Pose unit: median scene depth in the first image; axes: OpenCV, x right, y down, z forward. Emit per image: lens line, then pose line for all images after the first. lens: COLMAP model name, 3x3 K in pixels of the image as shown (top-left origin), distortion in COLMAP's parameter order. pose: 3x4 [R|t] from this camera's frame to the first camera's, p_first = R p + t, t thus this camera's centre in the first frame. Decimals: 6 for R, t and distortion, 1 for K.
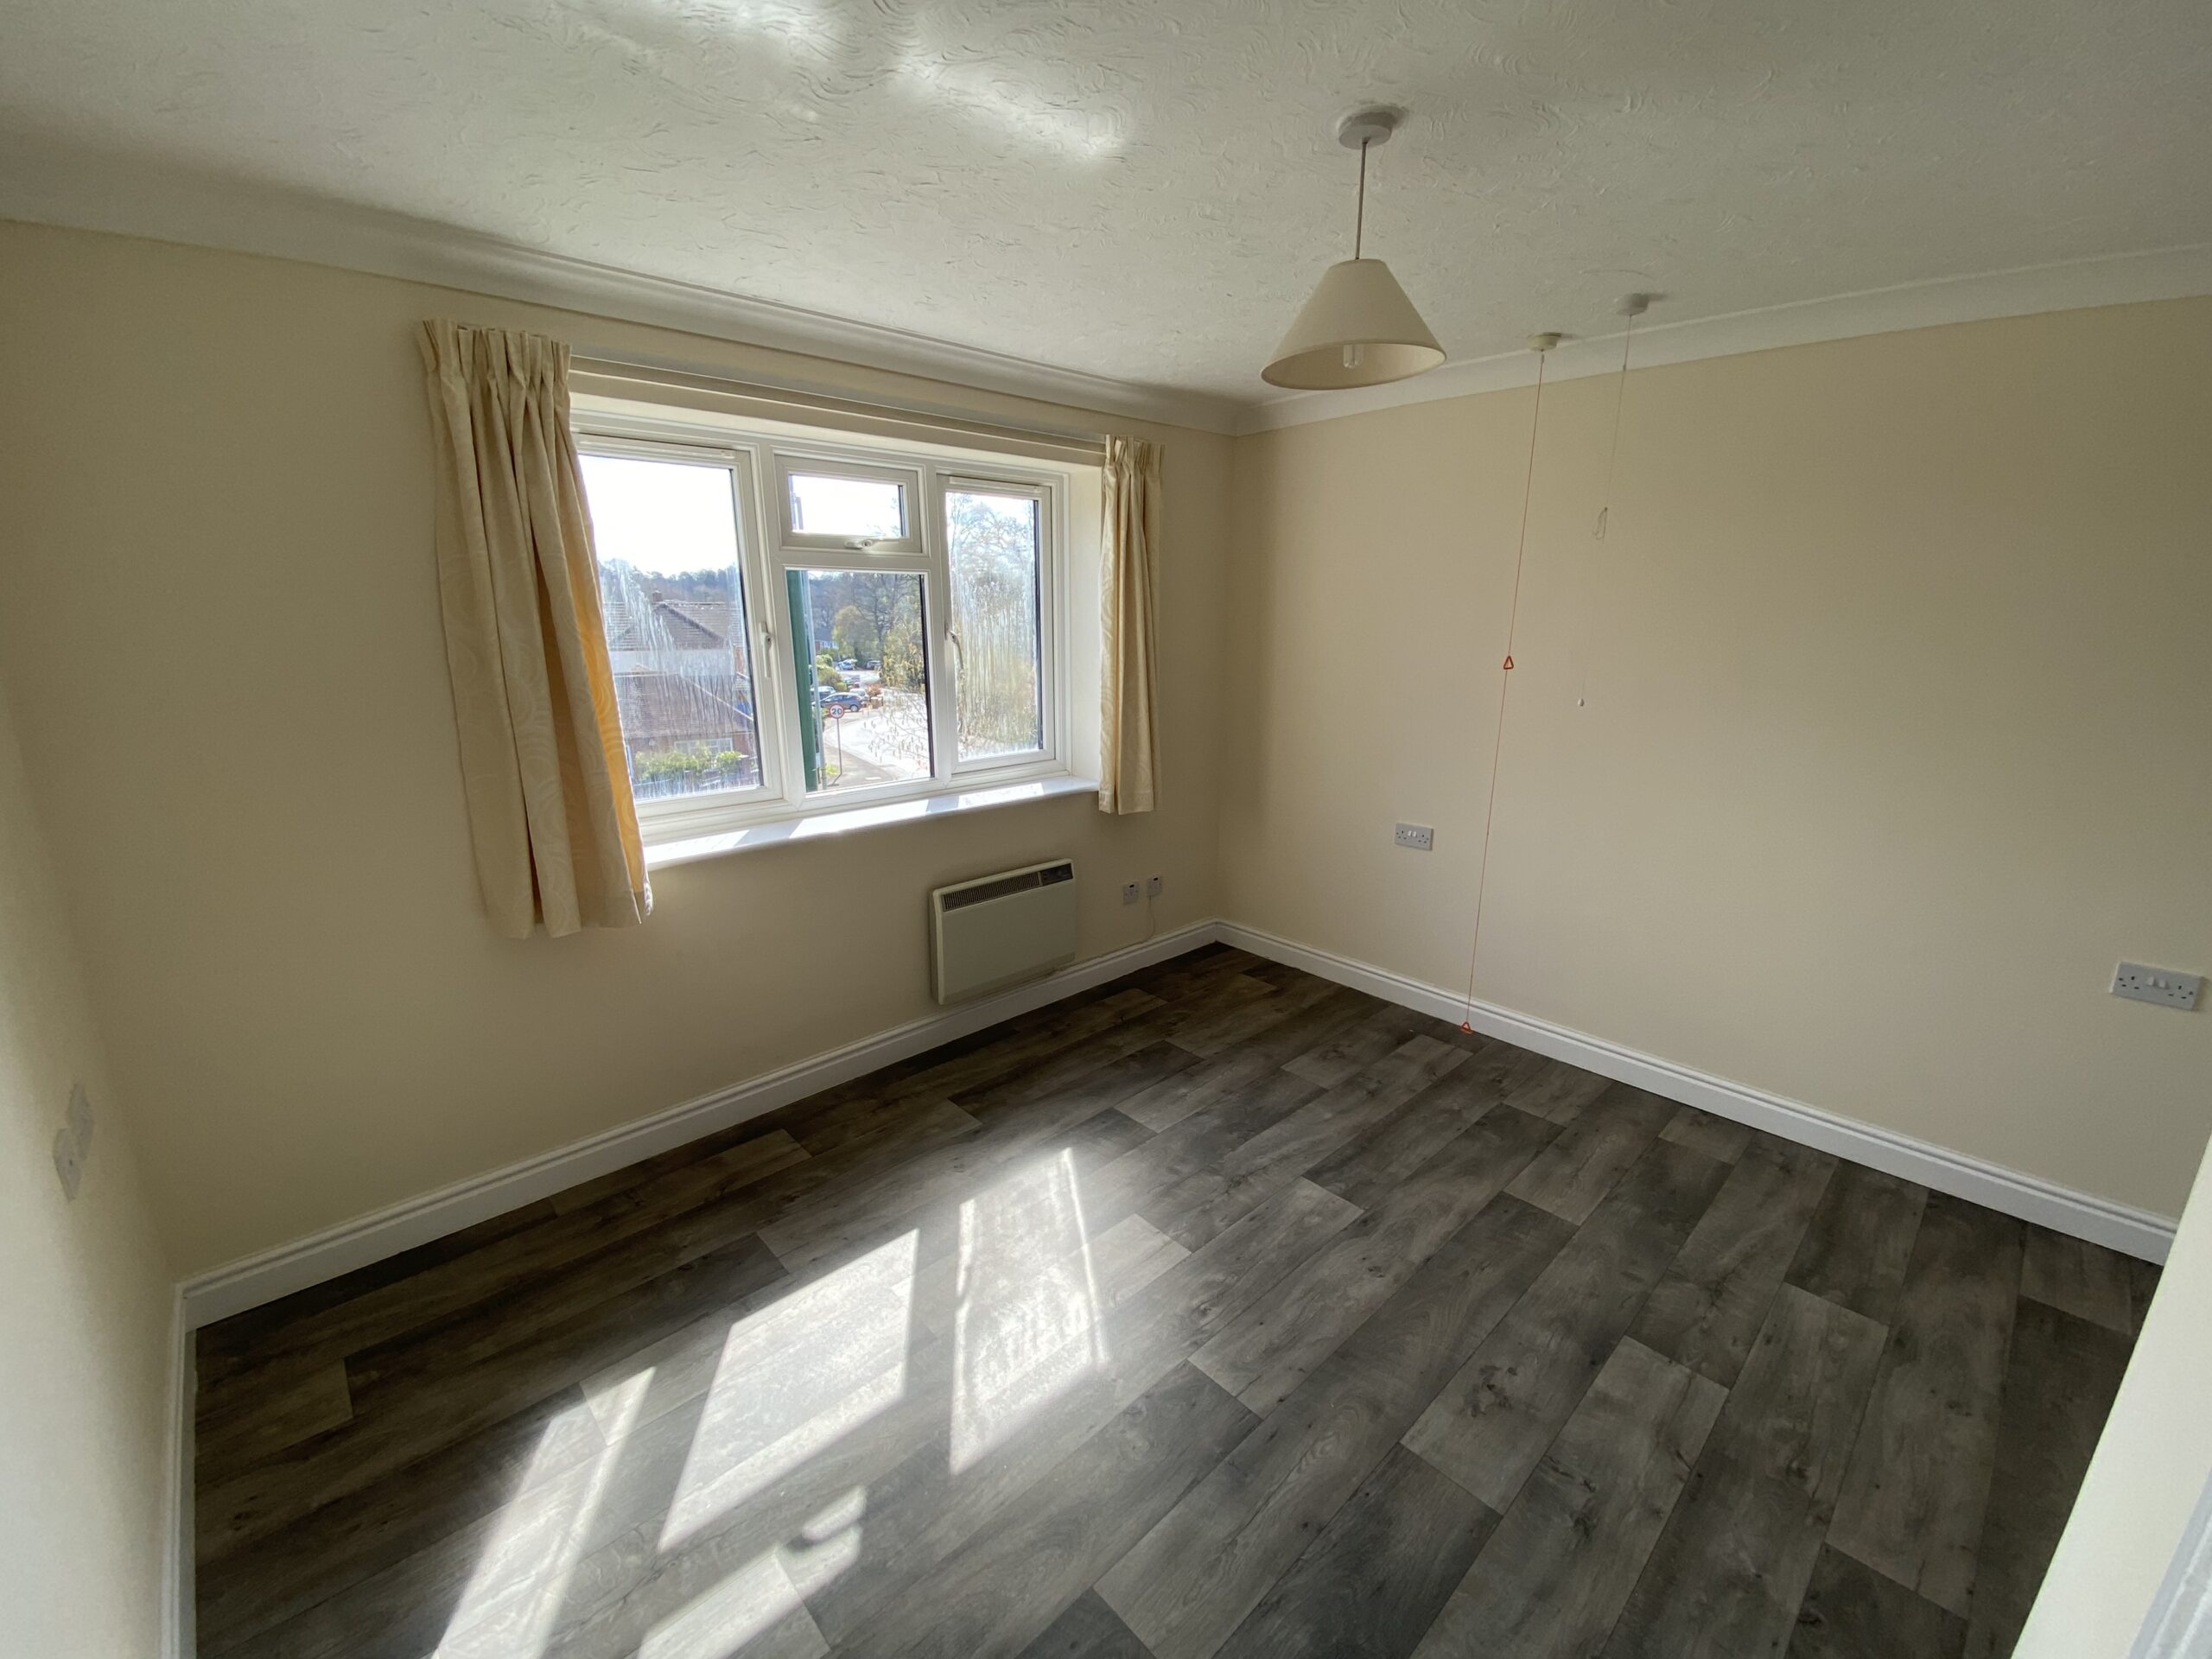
lens RADIAL K [[927.1, 0, 1106.0], [0, 927.1, 829.5], [0, 0, 1]] dist [0.011490, -0.022042]
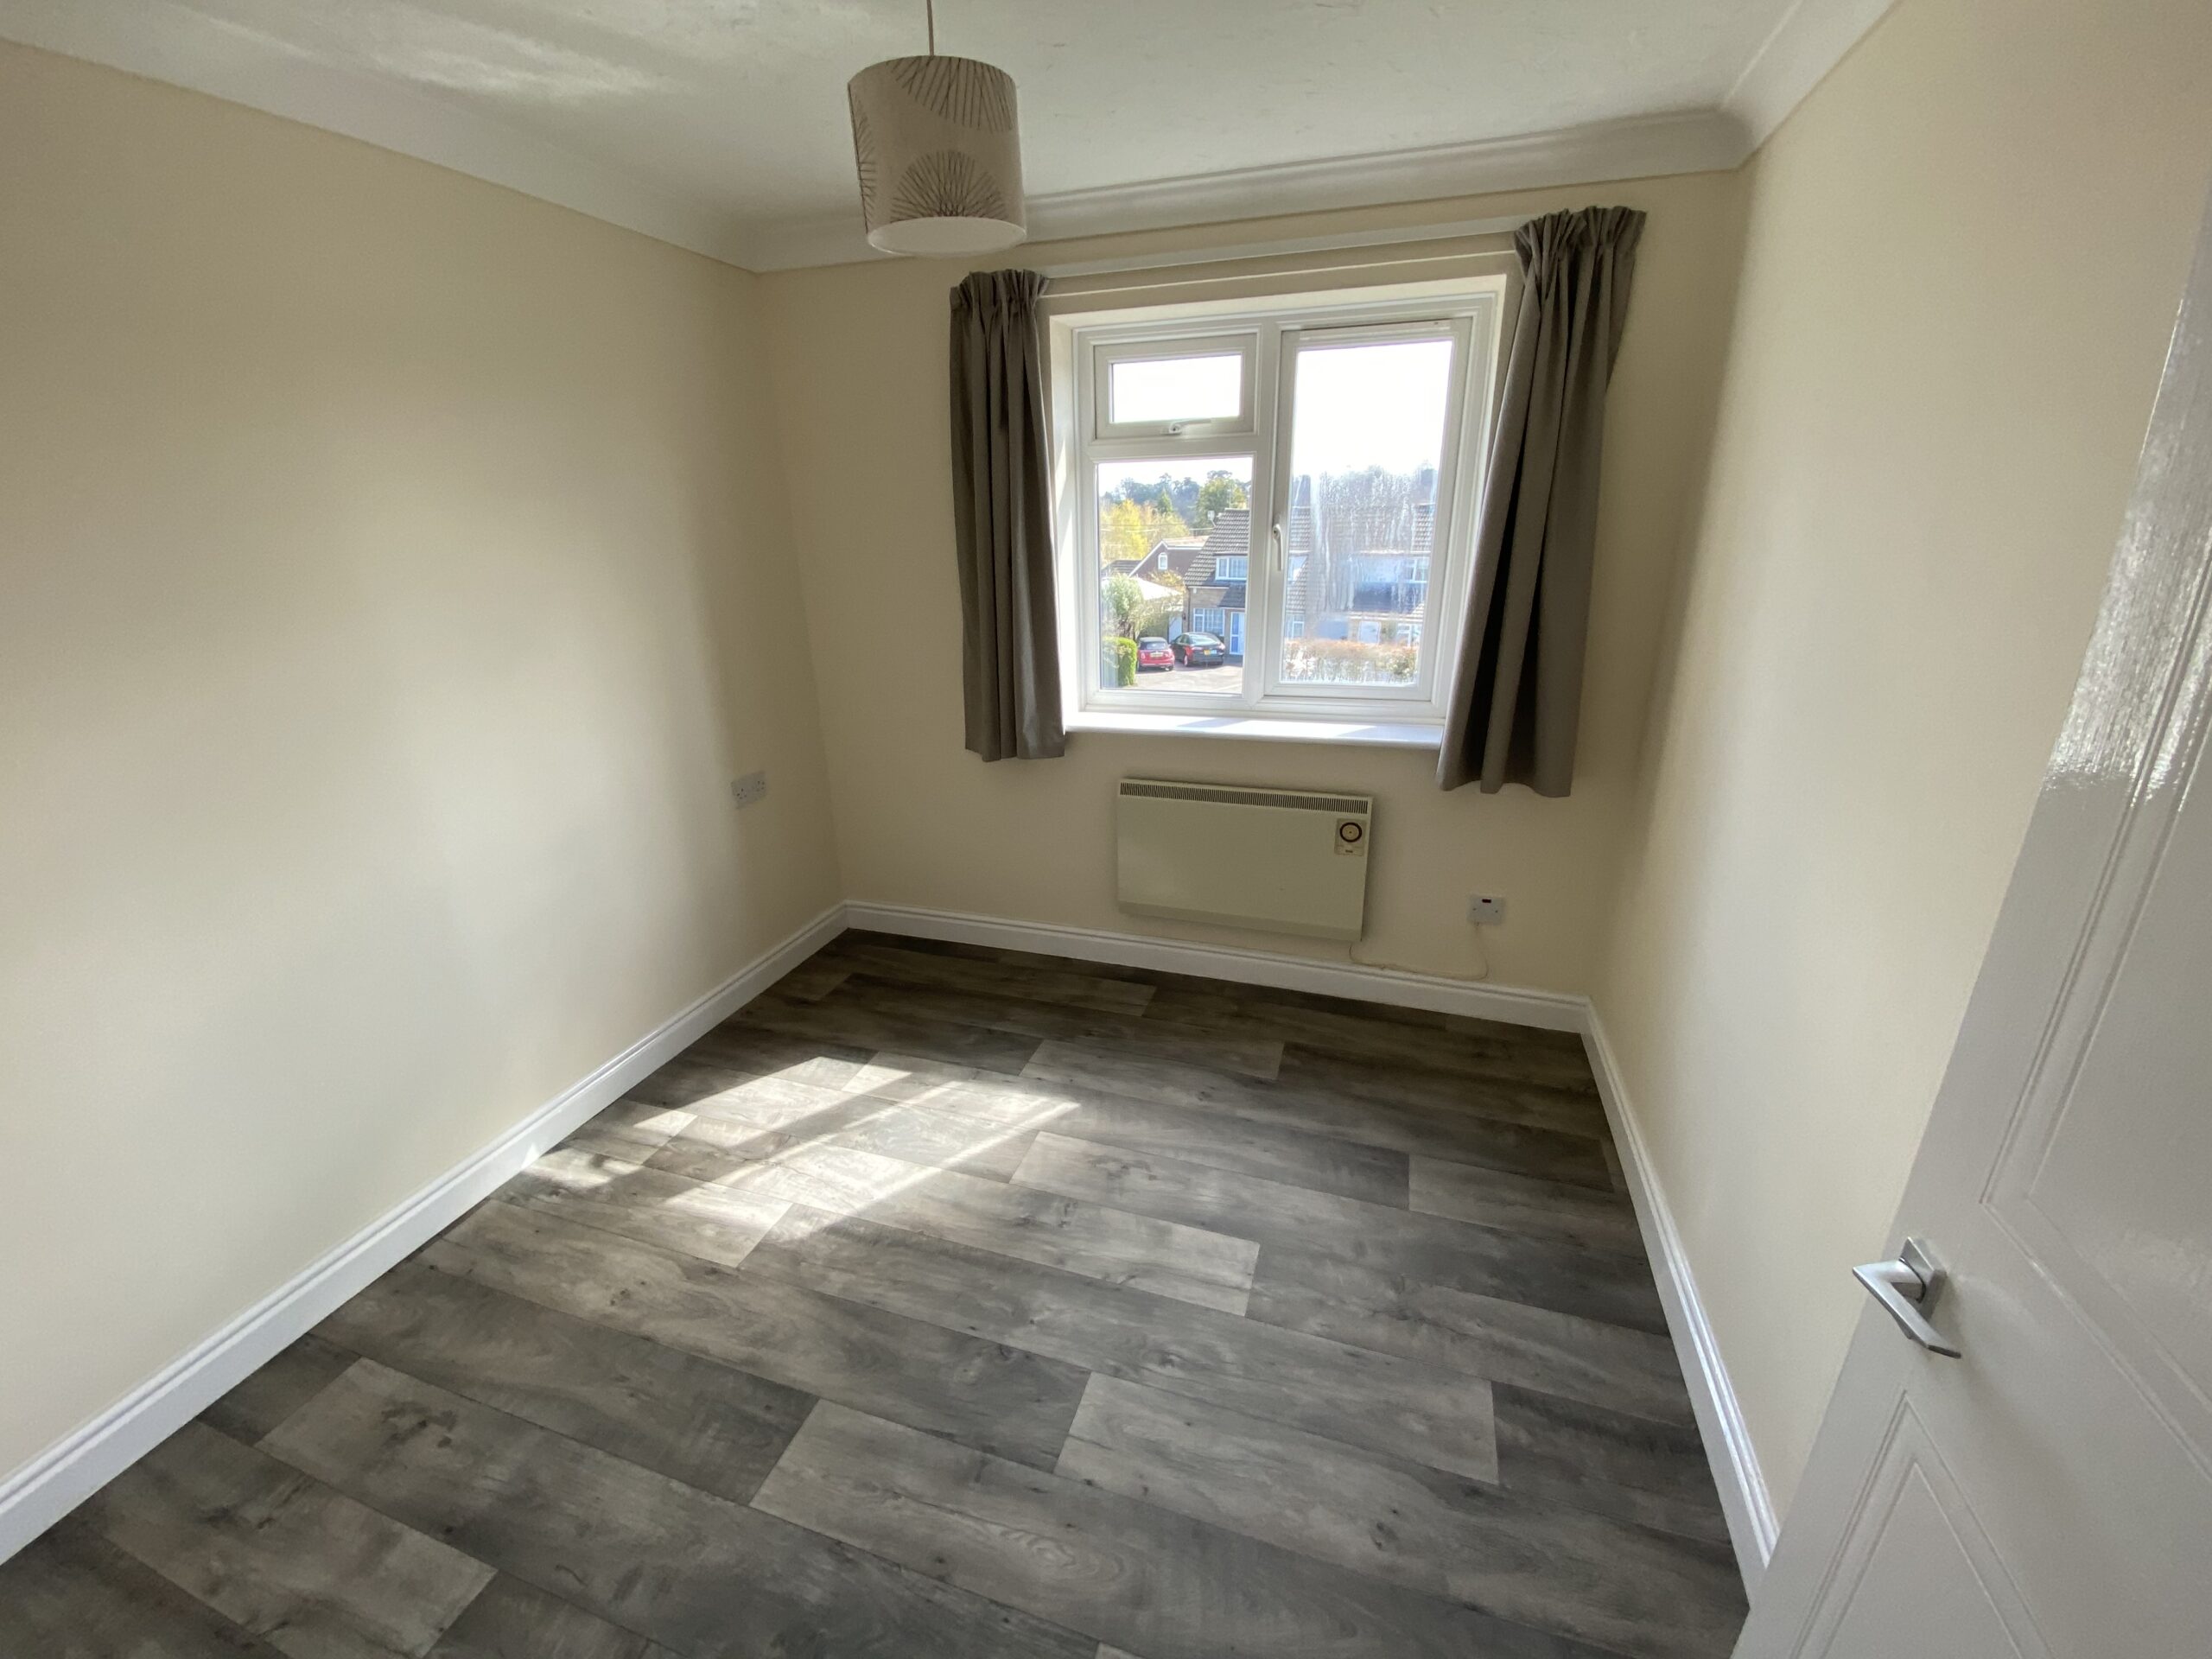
lens RADIAL K [[857.3, 0, 1113.0], [0, 857.3, 890.5], [0, 0, 1]] dist [0.011855, -0.016455]
pose [[0.483946, 0.364010, -0.795797, 0.587448], [-0.204268, 0.931248, 0.301747, -0.136505], [0.850924, 0.016526, 0.525029, 0.541808]]
